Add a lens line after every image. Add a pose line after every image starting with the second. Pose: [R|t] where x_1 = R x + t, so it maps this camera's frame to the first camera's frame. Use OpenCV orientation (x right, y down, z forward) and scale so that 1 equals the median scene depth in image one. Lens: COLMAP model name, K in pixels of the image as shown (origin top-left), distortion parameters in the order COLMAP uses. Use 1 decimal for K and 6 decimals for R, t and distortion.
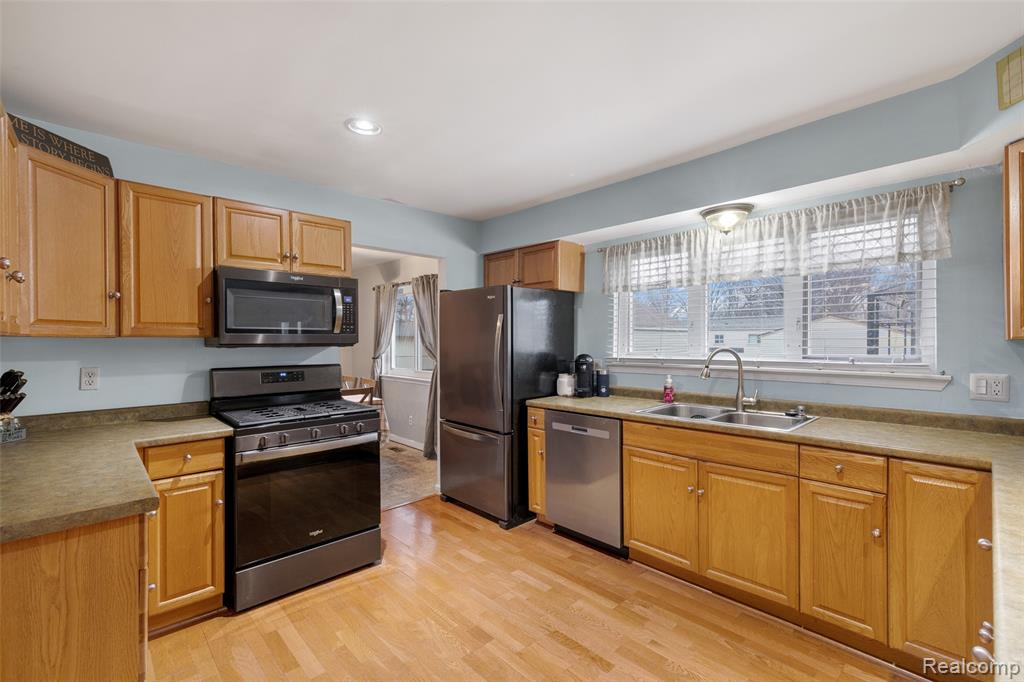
lens RADIAL K [[448.1, 0, 514.5], [0, 448.1, 350.1], [0, 0, 1]] dist [0.002713, 0.000196]
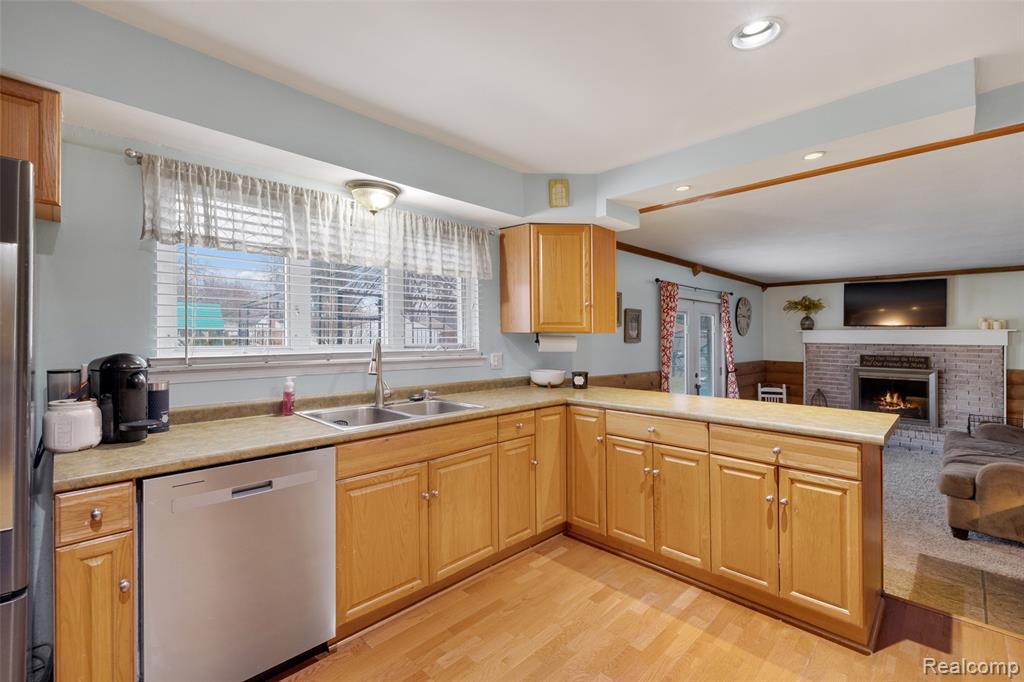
lens RADIAL K [[448.1, 0, 510.4], [0, 448.1, 333.4], [0, 0, 1]] dist [0.002713, 0.000196]
pose [[-0.031233, 0.006366, 0.999492, -0.493065], [0.011691, 0.999914, -0.006004, -0.007435], [-0.999444, 0.011498, -0.031305, 0.824085]]
